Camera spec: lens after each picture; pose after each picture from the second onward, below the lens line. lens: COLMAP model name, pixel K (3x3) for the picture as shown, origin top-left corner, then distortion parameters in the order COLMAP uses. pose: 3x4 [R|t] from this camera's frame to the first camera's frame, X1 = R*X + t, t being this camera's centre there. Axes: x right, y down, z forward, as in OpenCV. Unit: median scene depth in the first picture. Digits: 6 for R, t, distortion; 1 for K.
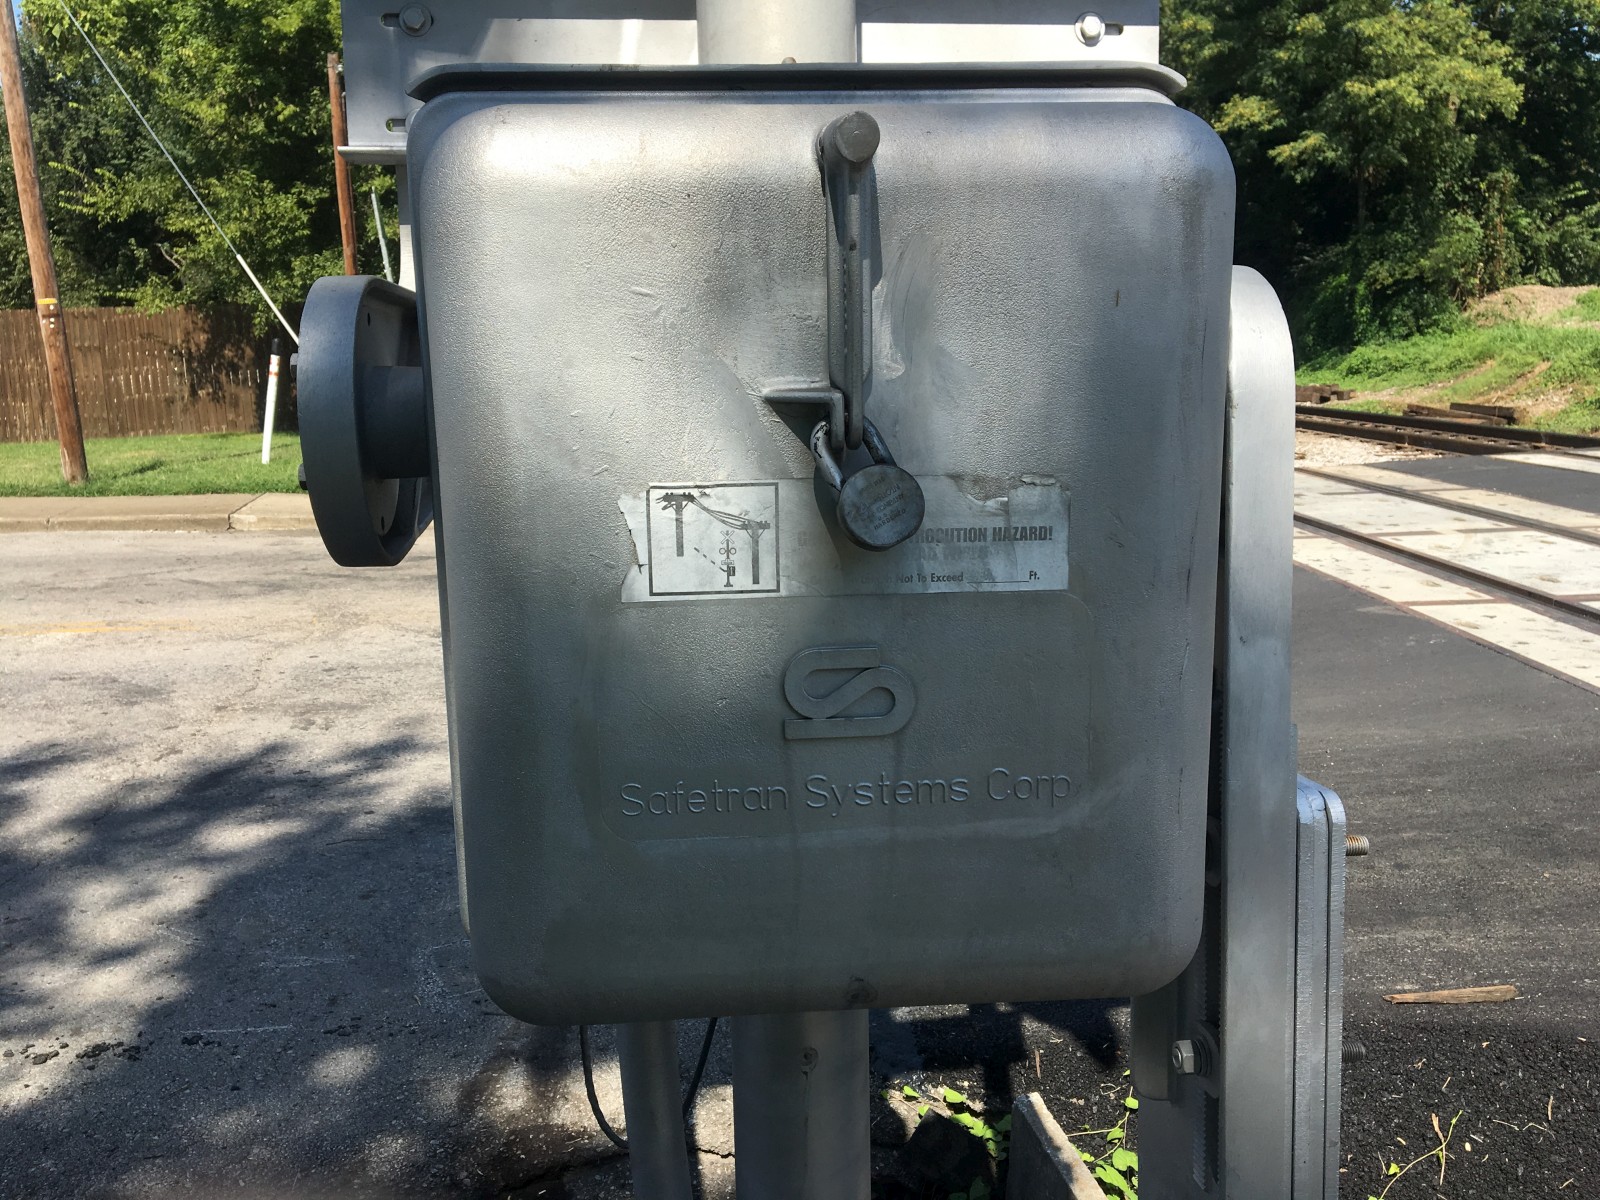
lens RADIAL K [[1345.9, 0, 795.5], [0, 1345.9, 591.2], [0, 0, 1]] dist [0.081257, -0.152133]
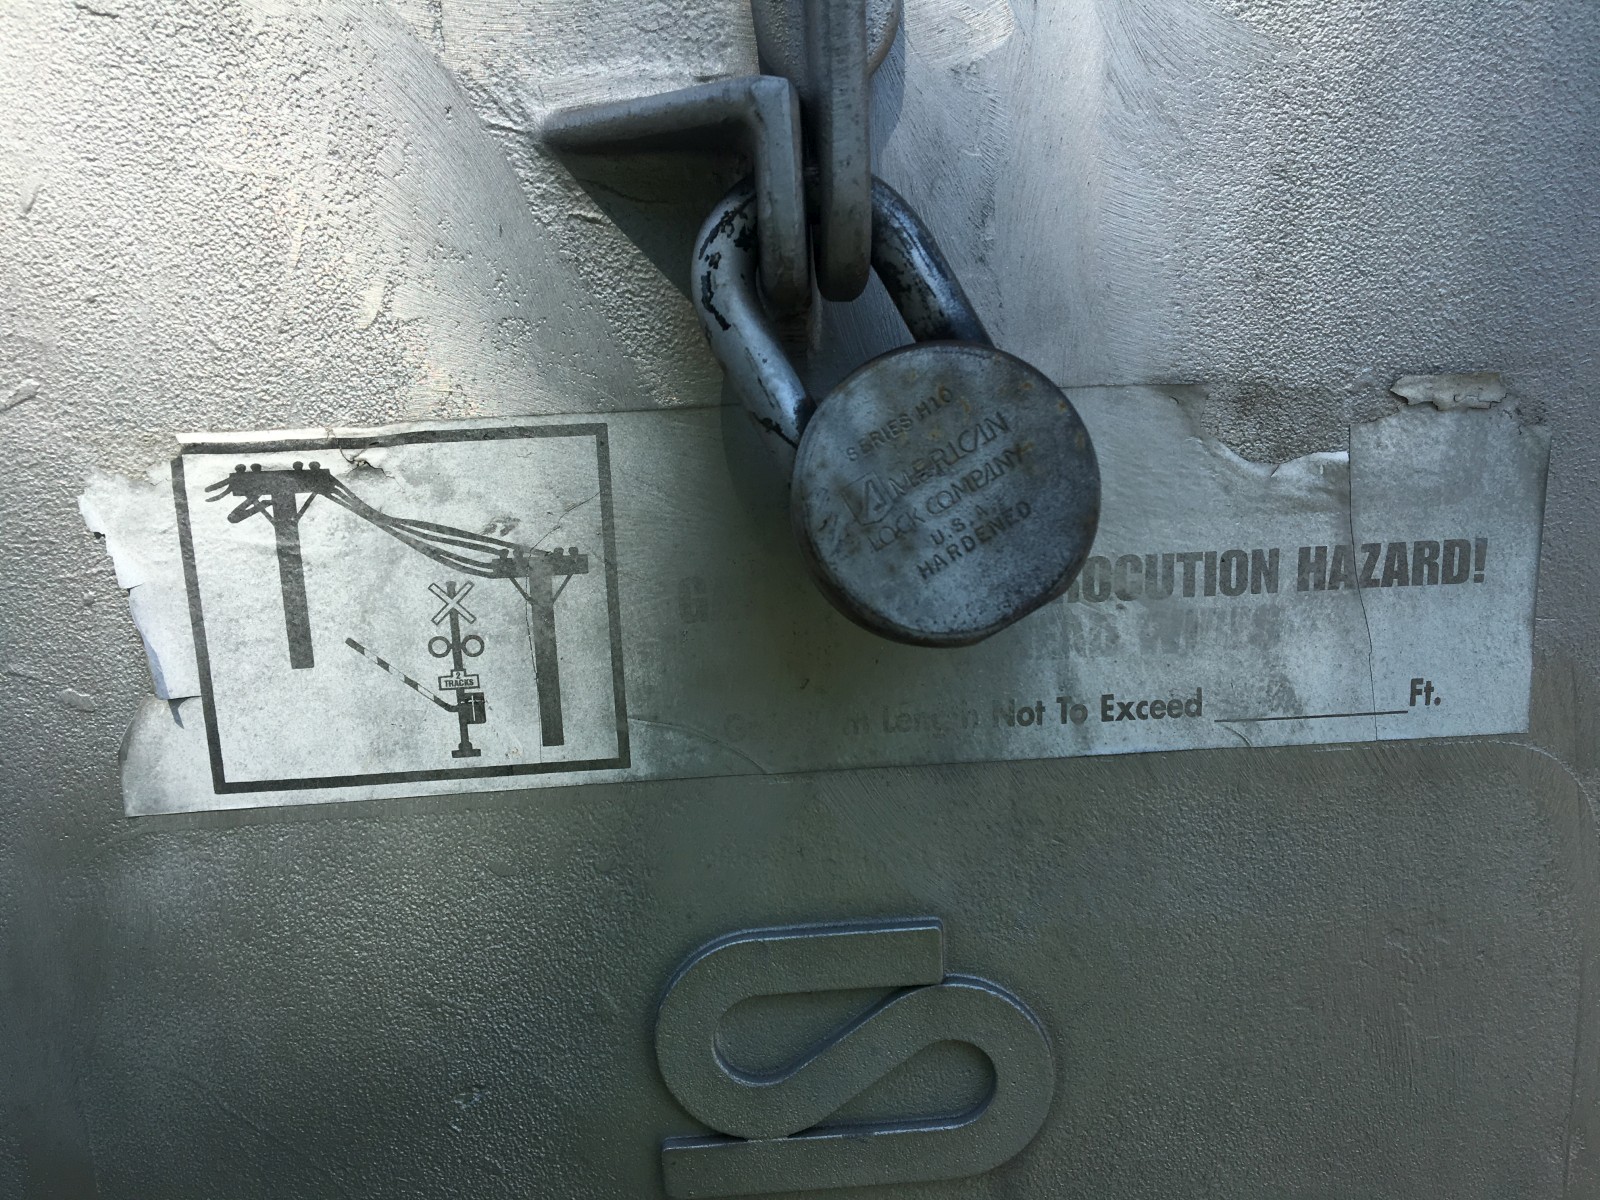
lens RADIAL K [[1439.3, 0, 779.8], [0, 1439.3, 600.5], [0, 0, 1]] dist [0.123801, -0.279188]
pose [[0.998881, -0.023683, -0.040925, 0.039871], [0.024587, 0.999462, 0.021723, -0.046323], [0.040389, -0.022705, 0.998926, 0.669803]]
